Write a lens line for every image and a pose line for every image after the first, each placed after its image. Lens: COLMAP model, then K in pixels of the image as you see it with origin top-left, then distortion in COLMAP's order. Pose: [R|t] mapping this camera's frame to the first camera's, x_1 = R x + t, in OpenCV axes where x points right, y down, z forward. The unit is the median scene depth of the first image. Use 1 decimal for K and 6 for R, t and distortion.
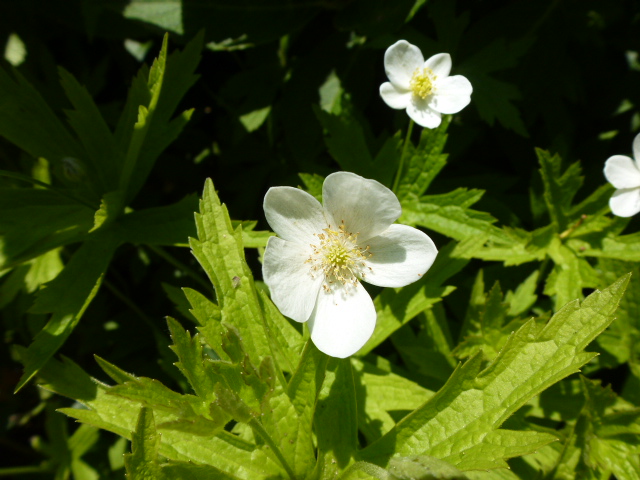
lens RADIAL K [[439.1, 0, 321.9], [0, 439.1, 230.5], [0, 0, 1]] dist [-0.069641, 0.000204]
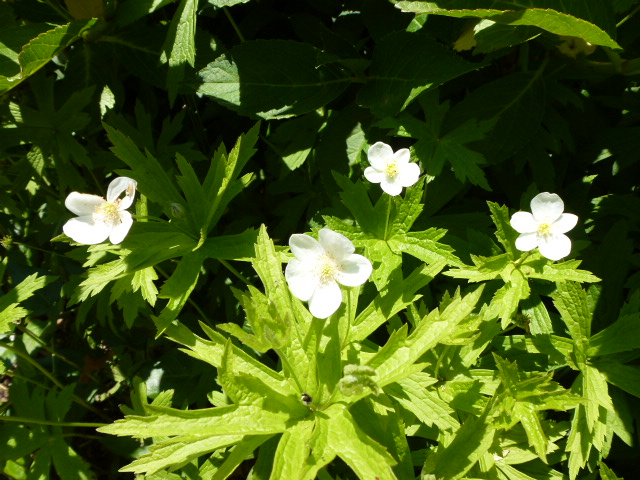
lens RADIAL K [[449.7, 0, 320.0], [0, 449.7, 240.0], [0, 0, 1]] dist [-0.183146, -0.000635]
pose [[0.993629, 0.026556, -0.109532, 0.132258], [-0.028804, 0.999405, -0.018996, -0.020753], [0.108962, 0.022030, 0.993802, -0.599052]]
